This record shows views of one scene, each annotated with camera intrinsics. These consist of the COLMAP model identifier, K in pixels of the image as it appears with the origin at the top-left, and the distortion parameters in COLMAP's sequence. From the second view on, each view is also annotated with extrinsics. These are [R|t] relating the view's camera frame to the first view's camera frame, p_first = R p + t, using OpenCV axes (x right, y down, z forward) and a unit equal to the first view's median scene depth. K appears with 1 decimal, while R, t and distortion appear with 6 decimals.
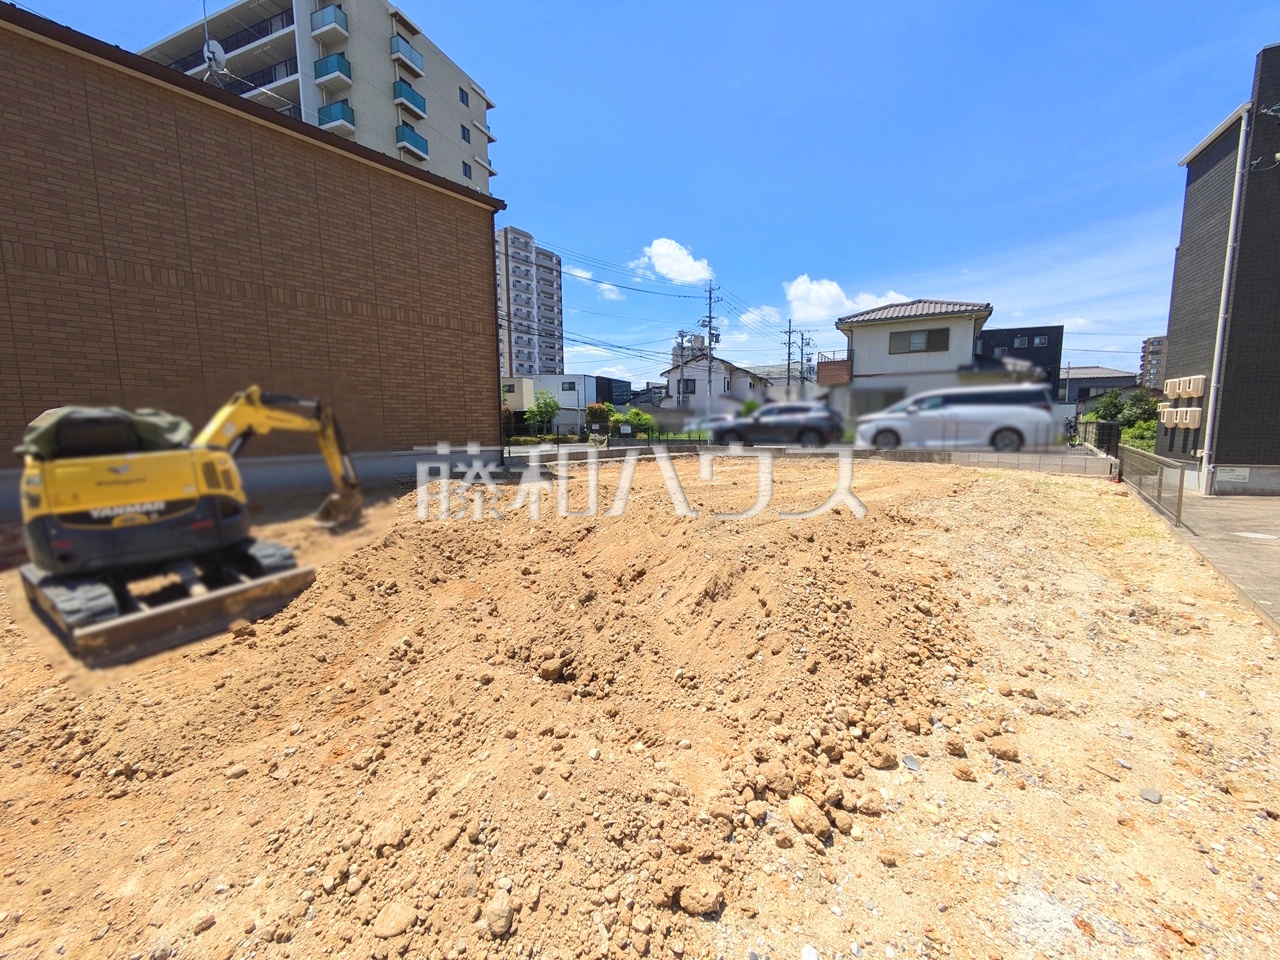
lens RADIAL K [[506.1, 0, 640.3], [0, 506.1, 485.5], [0, 0, 1]] dist [0.002736, -0.000415]
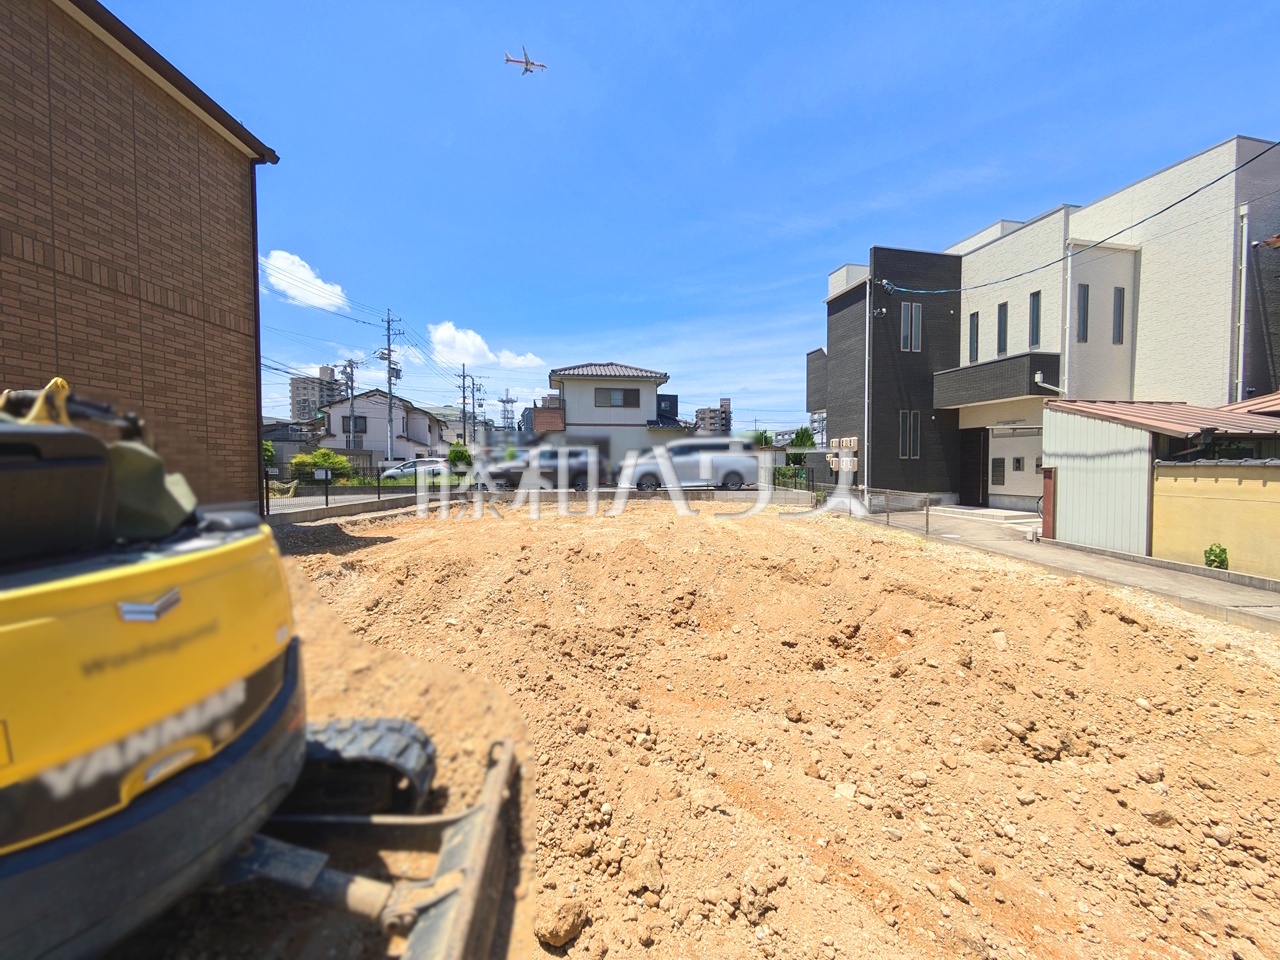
lens RADIAL K [[506.1, 0, 640.3], [0, 506.1, 485.5], [0, 0, 1]] dist [0.002736, -0.000415]
pose [[0.781947, -0.019770, 0.623032, -0.259405], [0.073776, 0.995407, -0.061007, -0.017096], [-0.618964, 0.093669, 0.779814, 0.148761]]
